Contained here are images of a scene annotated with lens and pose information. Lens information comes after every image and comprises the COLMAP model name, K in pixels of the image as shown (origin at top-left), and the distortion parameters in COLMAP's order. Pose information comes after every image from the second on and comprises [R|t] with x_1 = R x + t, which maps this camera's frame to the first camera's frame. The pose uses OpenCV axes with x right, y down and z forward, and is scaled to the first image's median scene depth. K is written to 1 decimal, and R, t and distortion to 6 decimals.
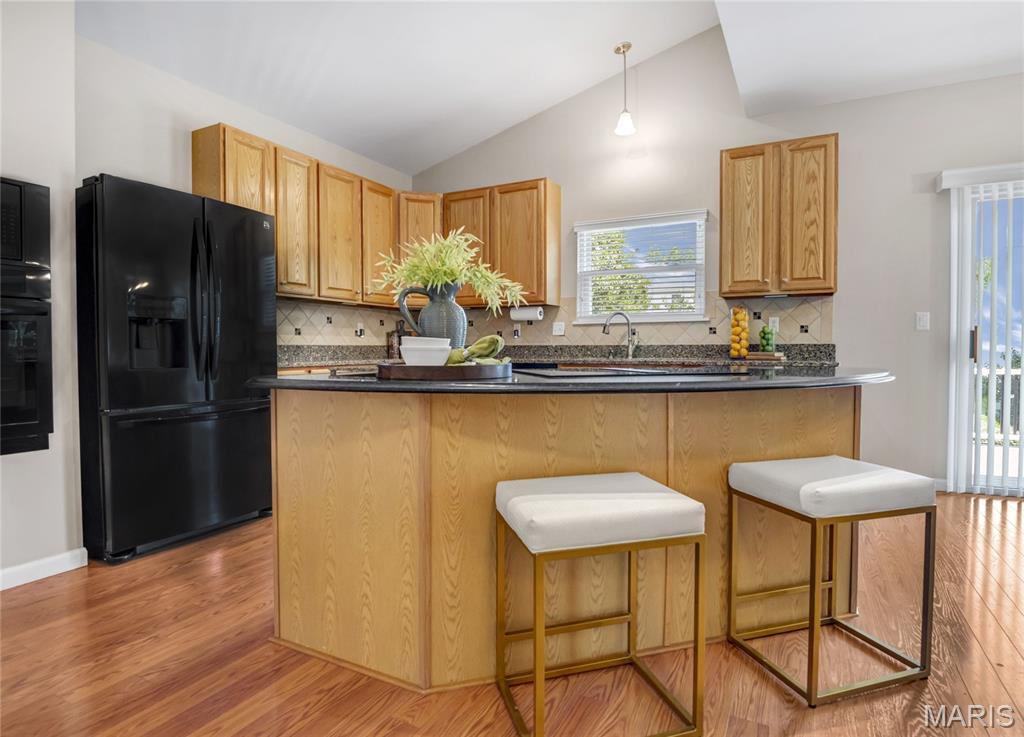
lens RADIAL K [[556.7, 0, 512.0], [0, 556.7, 368.5], [0, 0, 1]] dist [-0.008855, -0.002100]
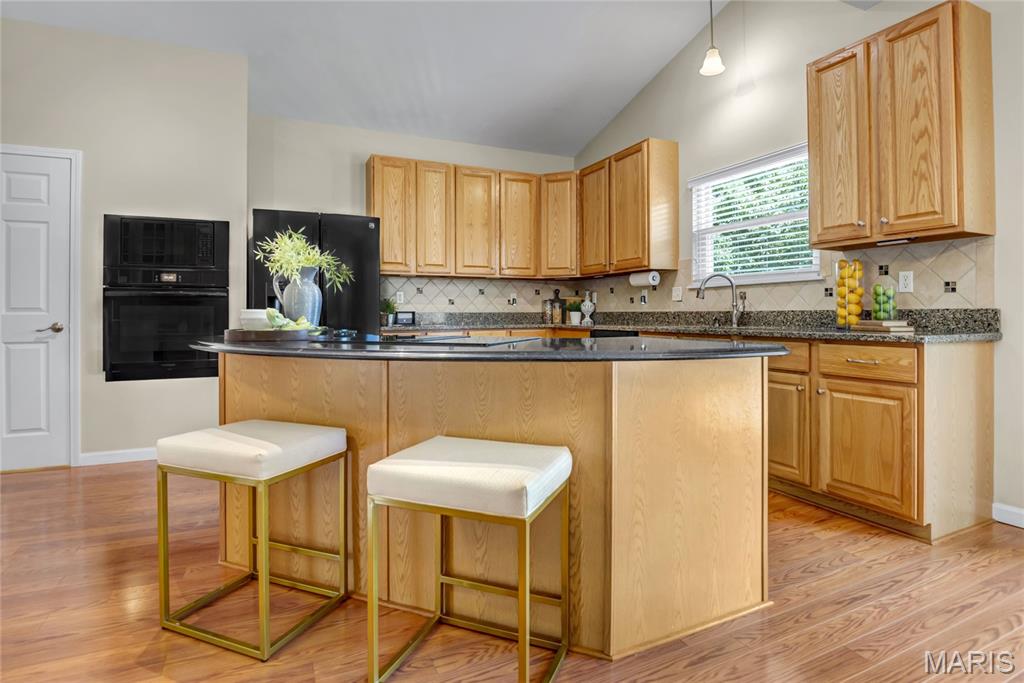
lens RADIAL K [[532.8, 0, 509.8], [0, 532.8, 315.9], [0, 0, 1]] dist [-0.002171, -0.020065]
pose [[0.780233, 0.000267, -0.625489, 0.502926], [-0.019483, 0.999525, -0.023876, -0.009489], [0.625185, 0.030815, 0.779868, 0.157933]]
